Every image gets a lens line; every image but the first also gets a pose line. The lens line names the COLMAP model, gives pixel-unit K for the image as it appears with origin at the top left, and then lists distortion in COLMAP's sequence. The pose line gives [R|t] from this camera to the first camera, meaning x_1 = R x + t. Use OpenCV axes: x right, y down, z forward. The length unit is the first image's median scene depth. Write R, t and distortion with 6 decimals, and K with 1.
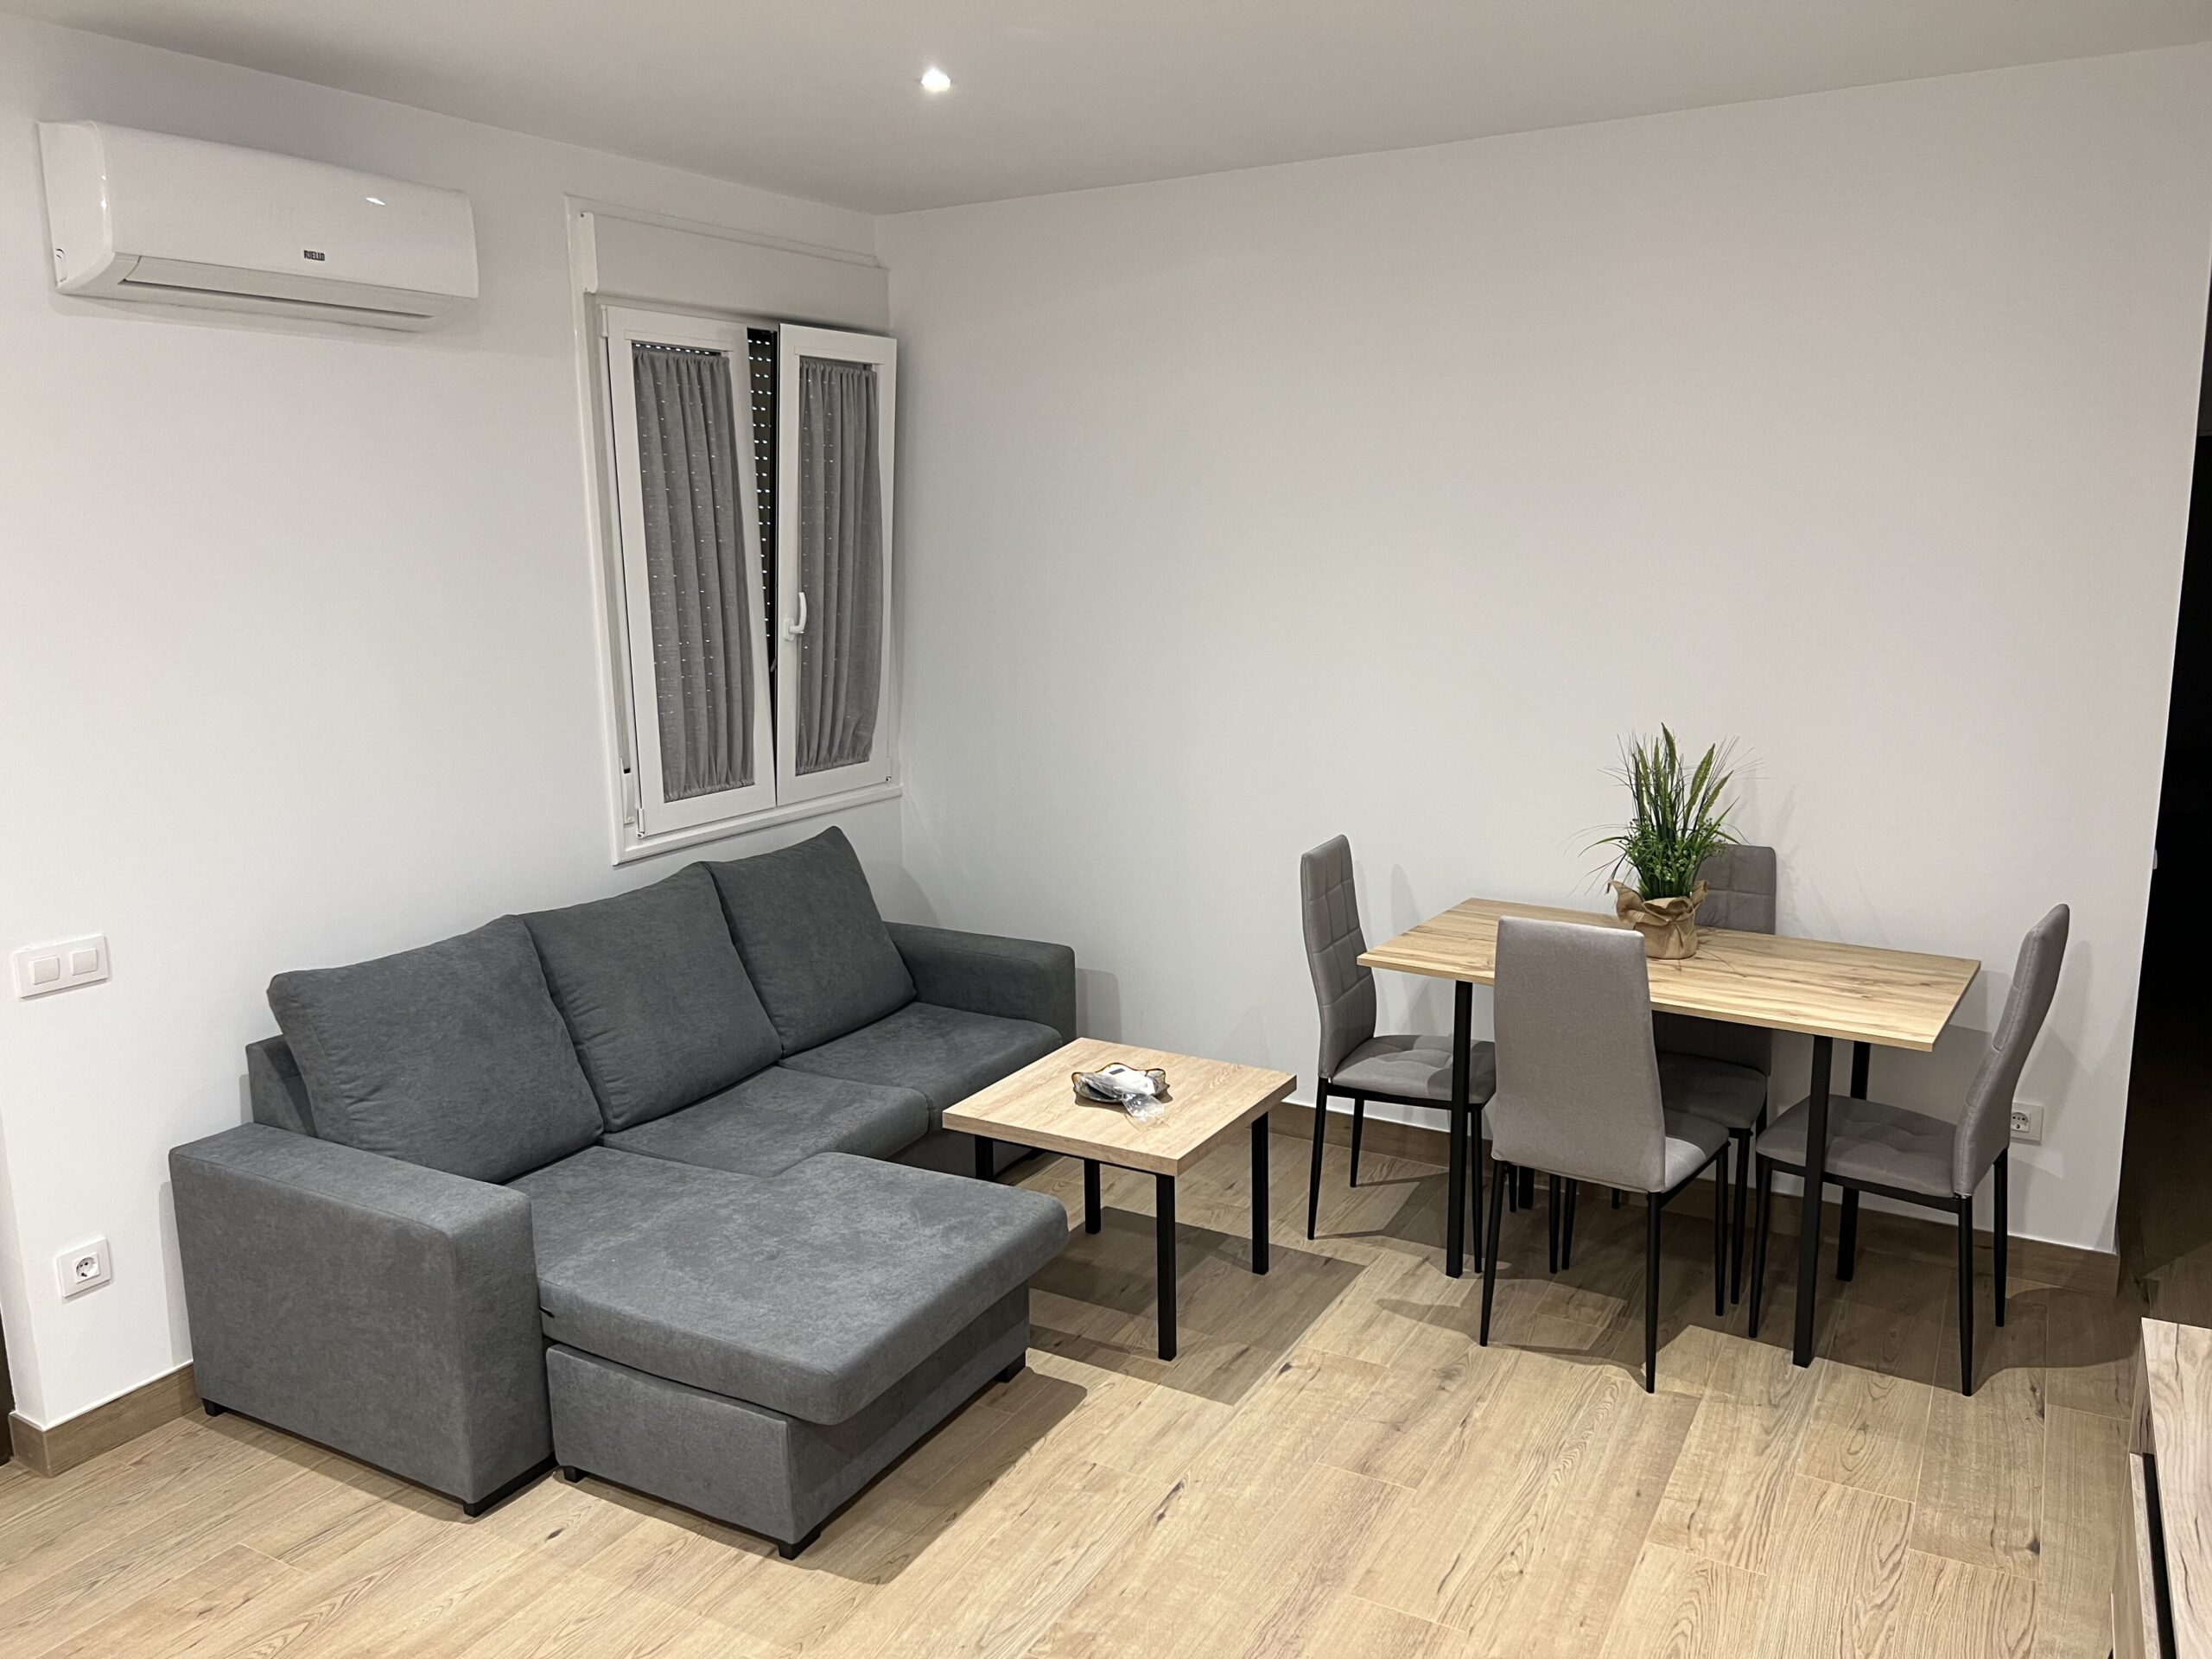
lens RADIAL K [[1673.6, 0, 1106.5], [0, 1673.6, 828.3], [0, 0, 1]] dist [0.051747, -0.009652]
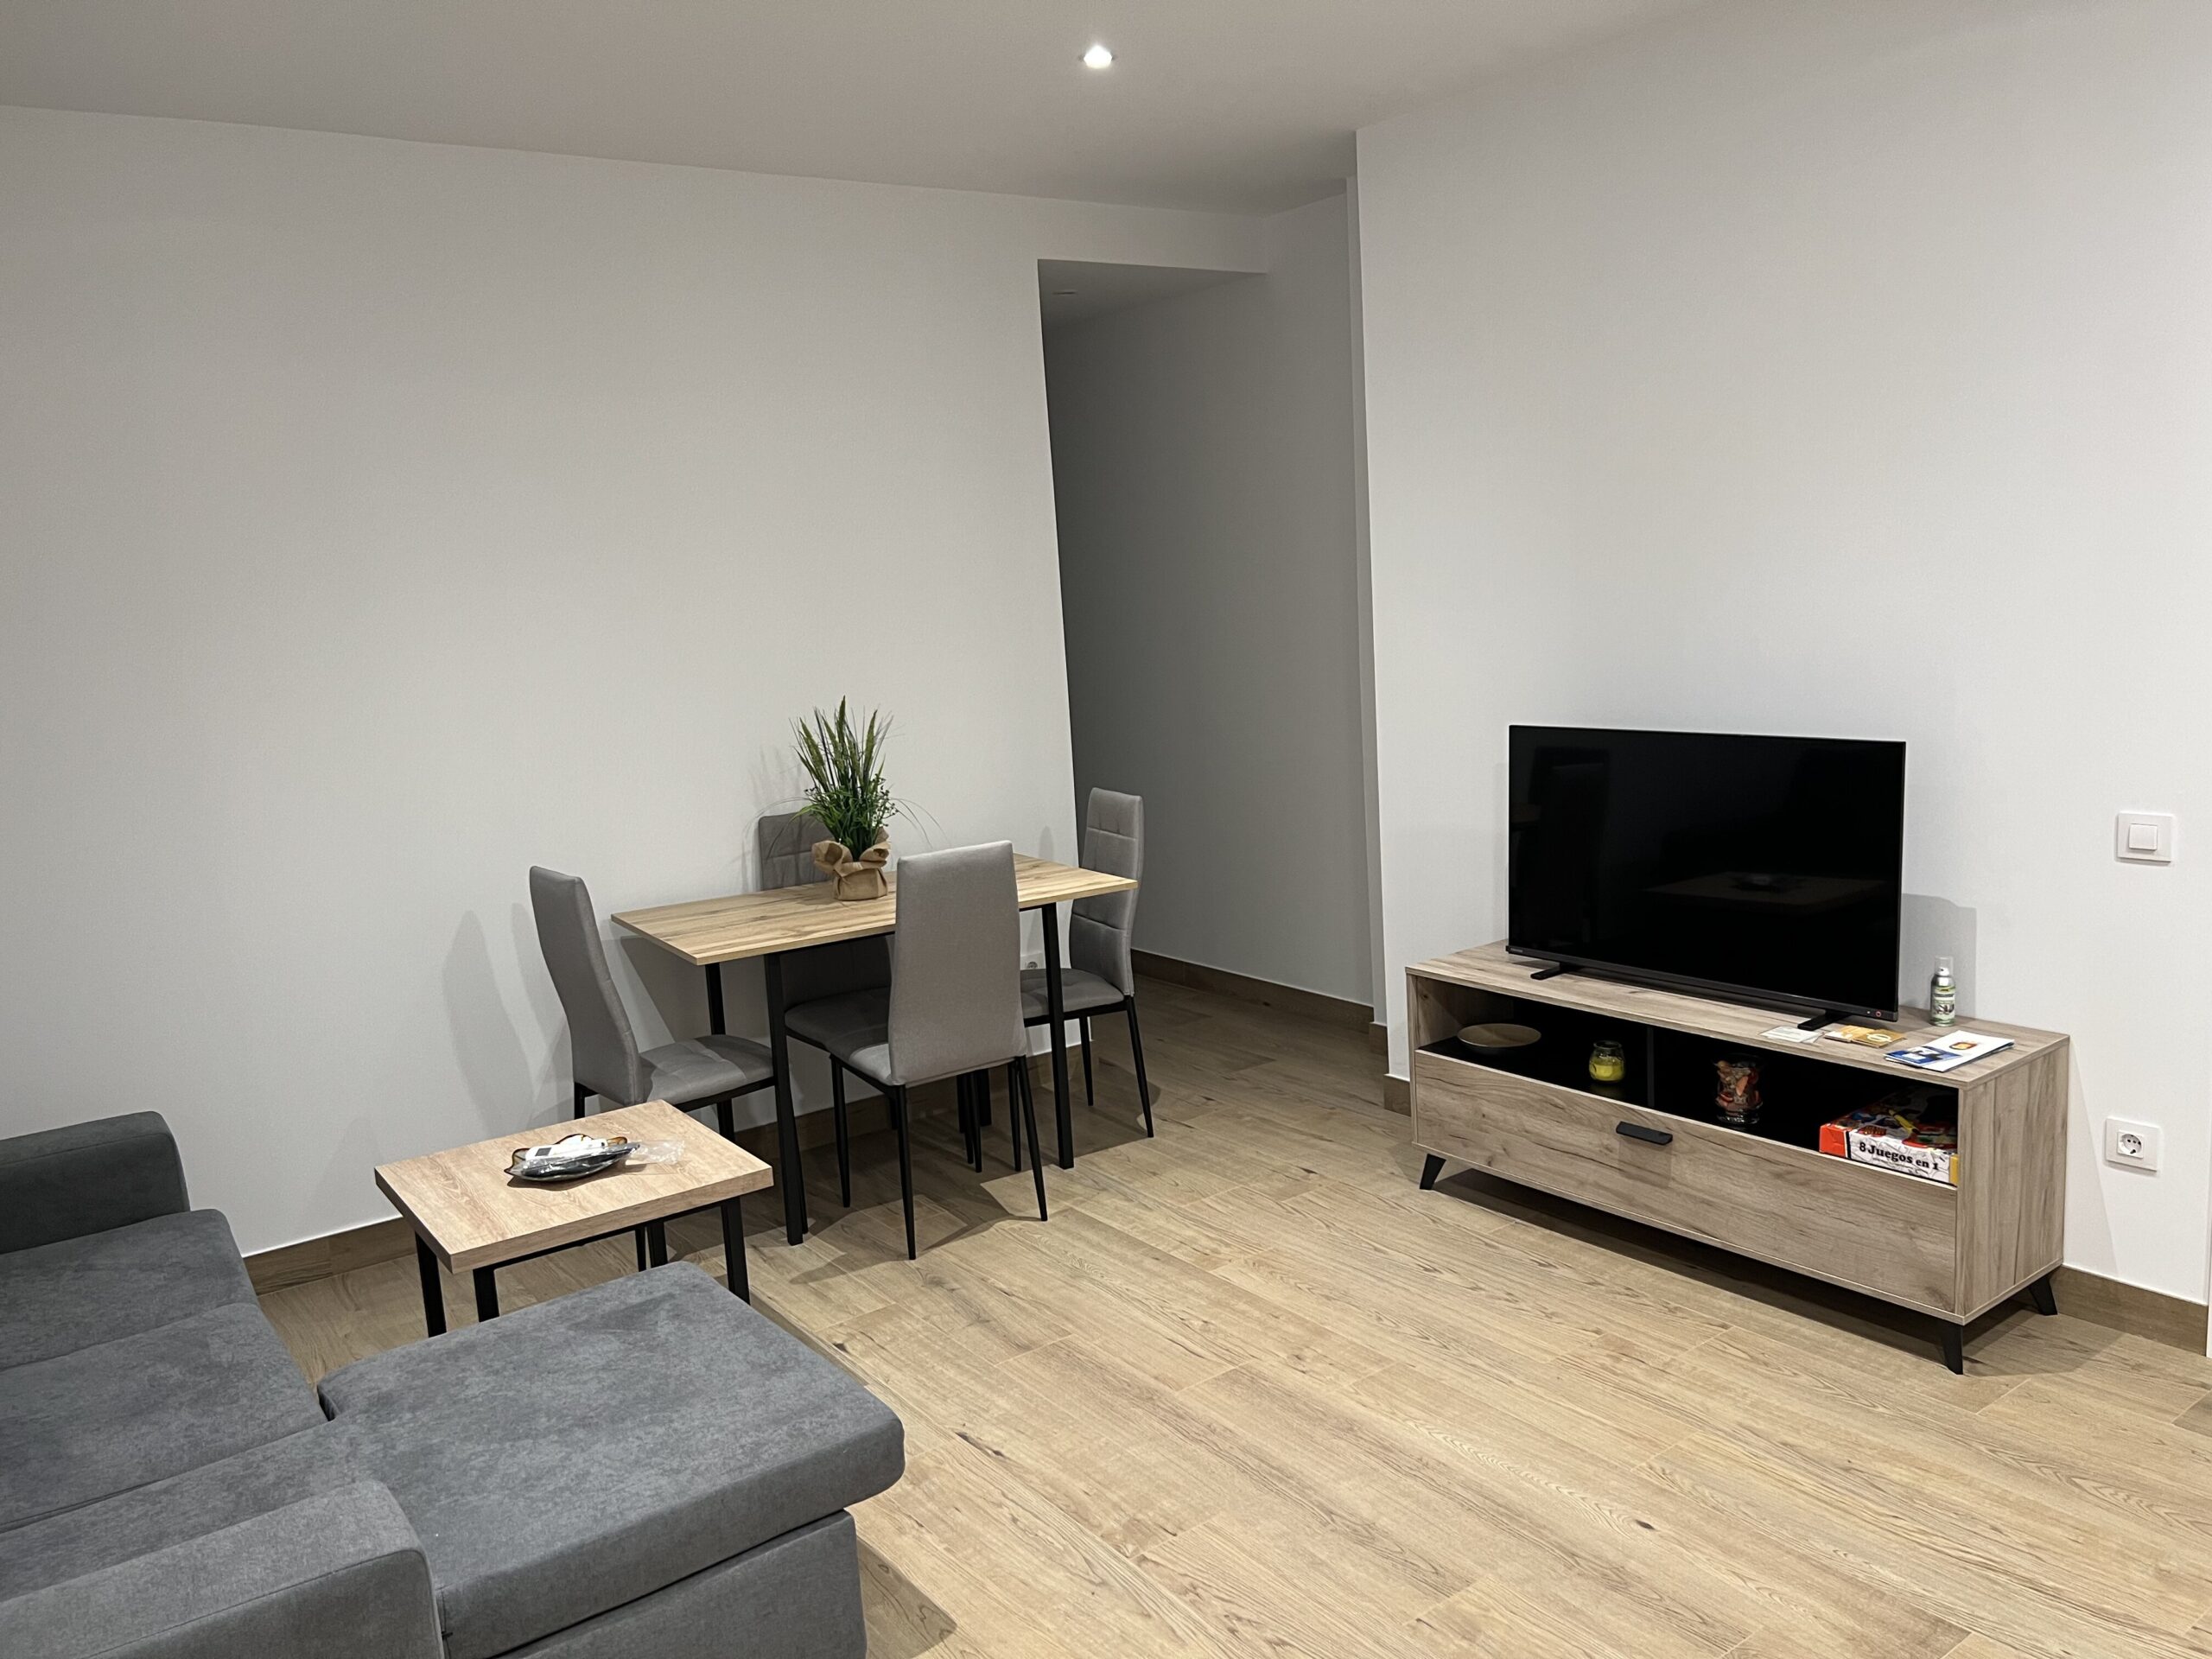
lens RADIAL K [[1673.6, 0, 1105.6], [0, 1673.6, 833.1], [0, 0, 1]] dist [0.051747, -0.009652]
pose [[0.429575, -0.157768, 0.889143, -0.725295], [0.223102, 0.972639, 0.064795, -0.005989], [-0.875038, 0.170535, 0.453020, 0.388782]]
